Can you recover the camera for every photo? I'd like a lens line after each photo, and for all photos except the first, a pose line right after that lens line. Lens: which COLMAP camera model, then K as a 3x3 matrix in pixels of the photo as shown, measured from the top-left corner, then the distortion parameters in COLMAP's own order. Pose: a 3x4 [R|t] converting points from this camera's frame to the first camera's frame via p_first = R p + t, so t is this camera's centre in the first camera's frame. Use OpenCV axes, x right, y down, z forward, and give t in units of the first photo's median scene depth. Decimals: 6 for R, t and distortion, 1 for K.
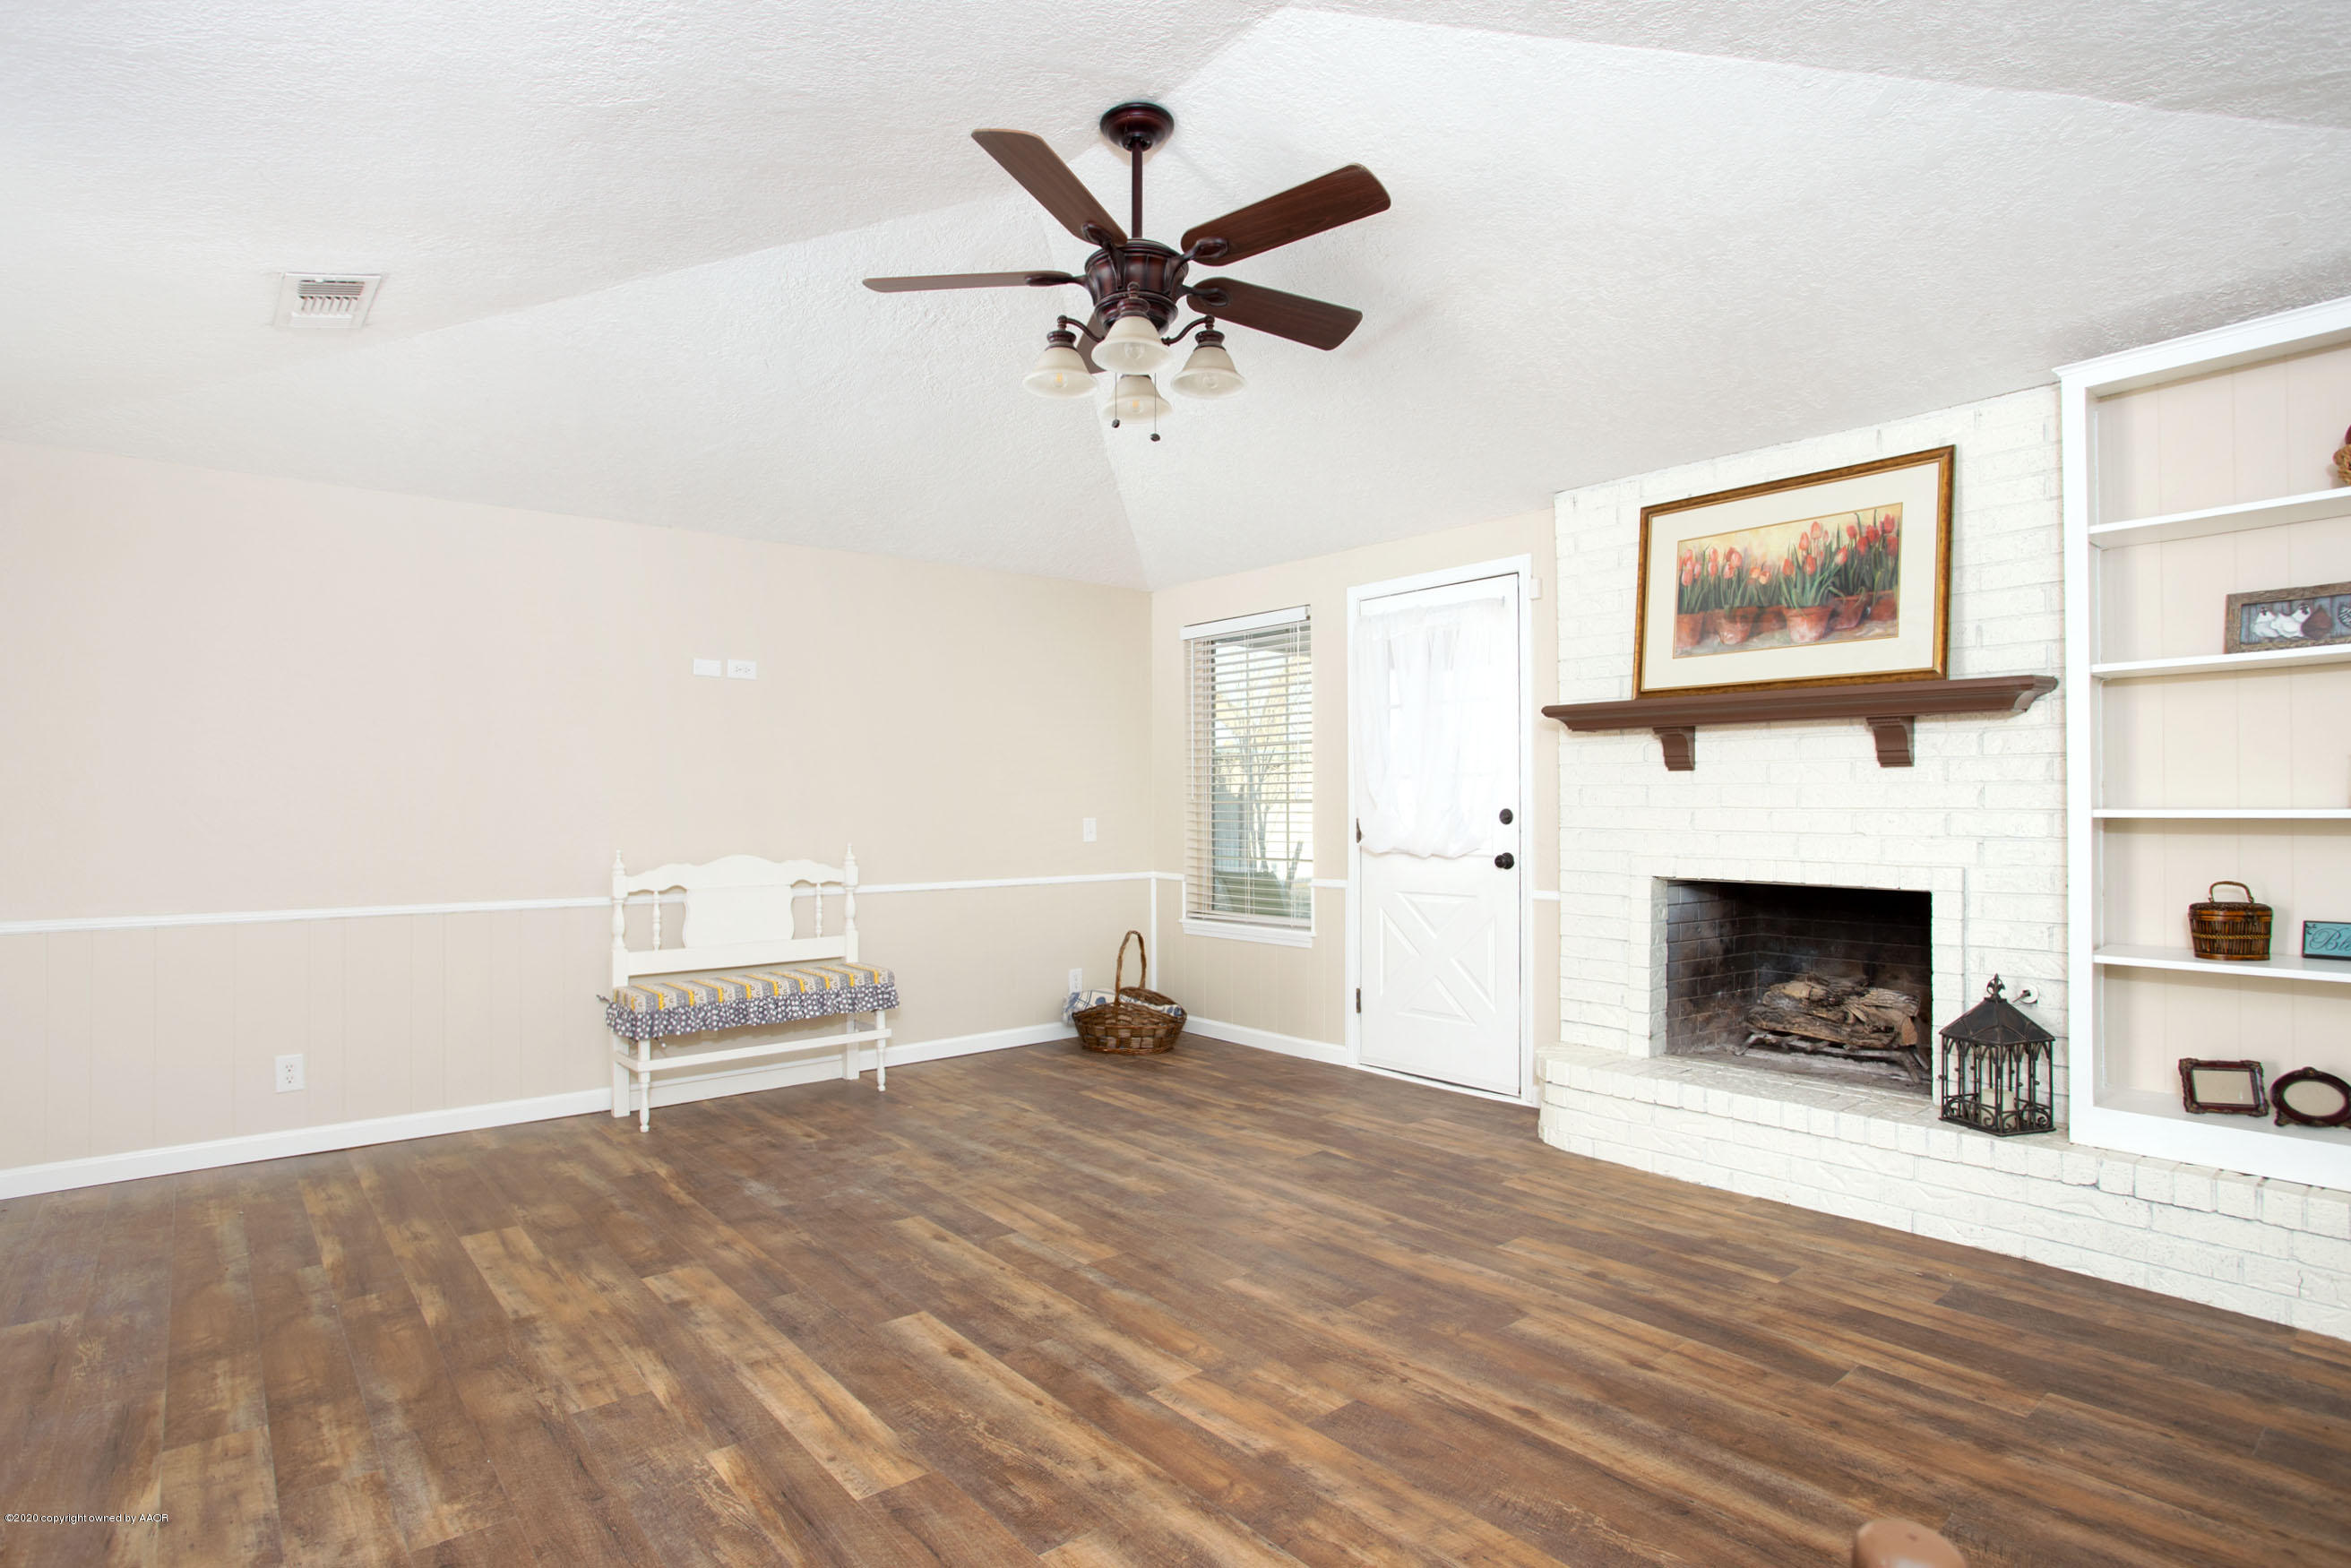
lens RADIAL K [[1232.6, 0, 1130.5], [0, 1232.6, 789.1], [0, 0, 1]] dist [-0.072482, 0.052181]
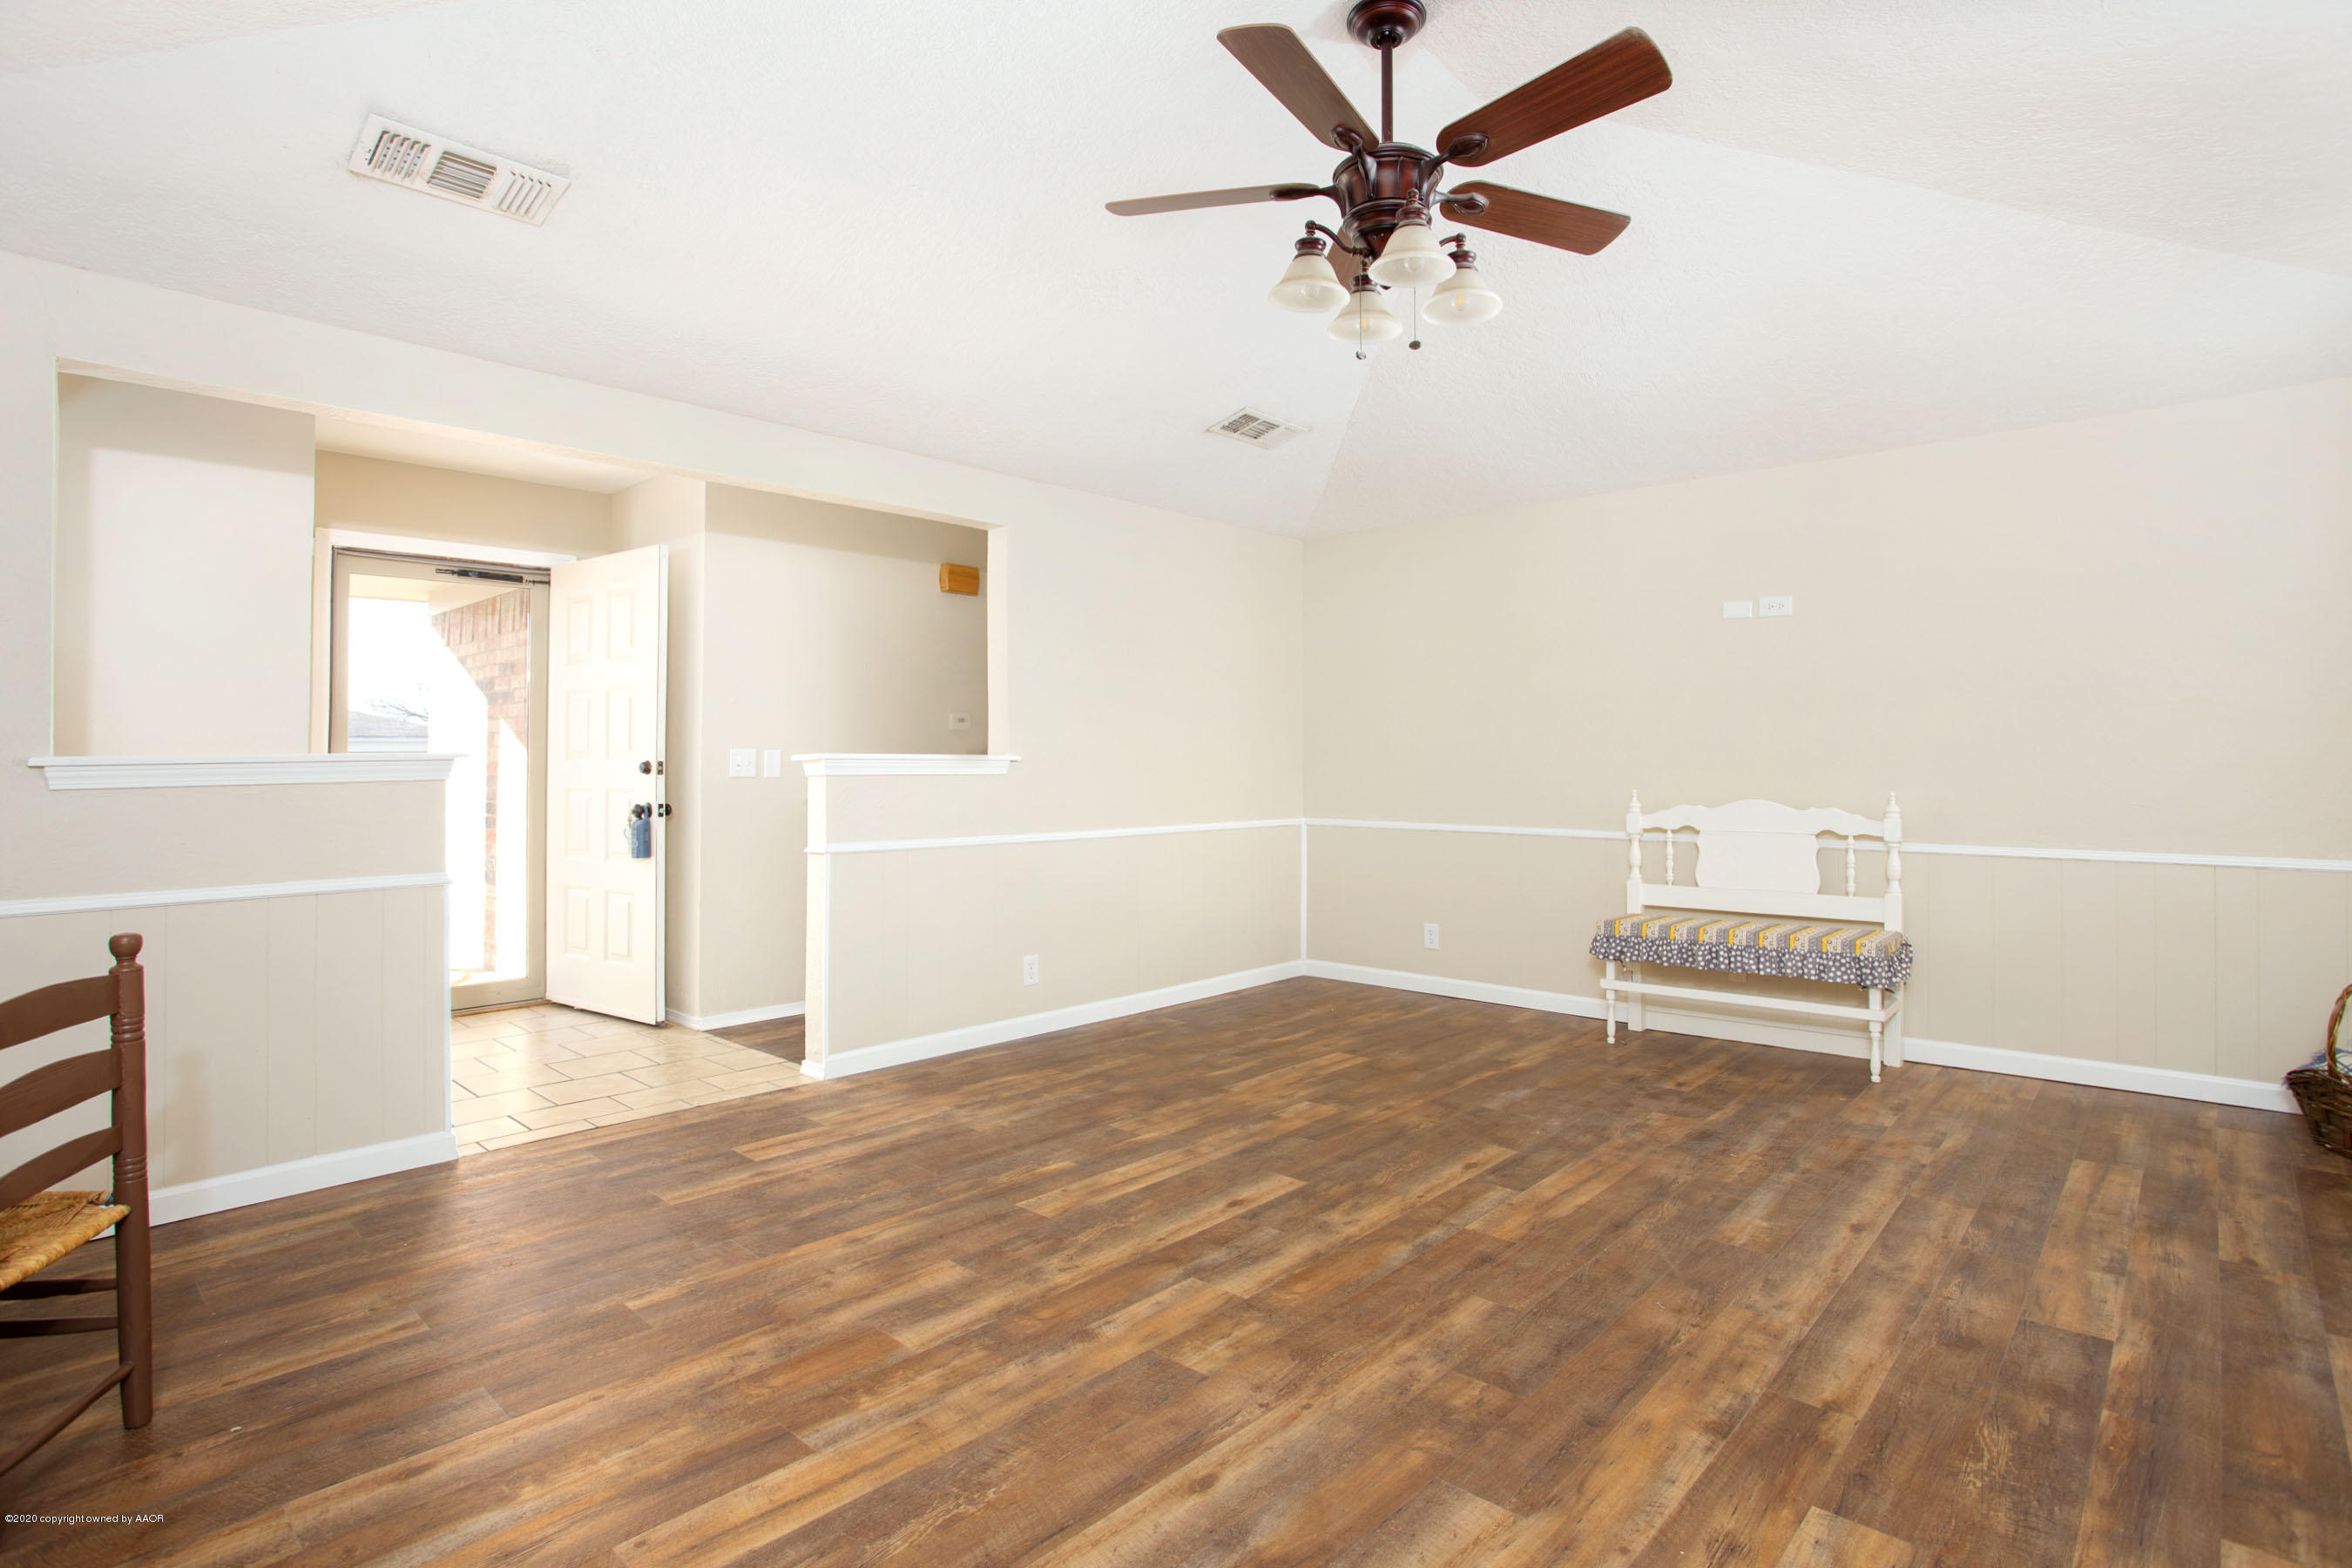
lens RADIAL K [[1154.4, 0, 1175.8], [0, 1154.4, 742.3], [0, 0, 1]] dist [-0.037658, 0.000798]
pose [[0.150507, -0.017652, -0.988451, 0.819307], [0.013094, 0.999788, -0.015861, 0.028196], [0.988522, -0.010555, 0.150706, 0.664863]]
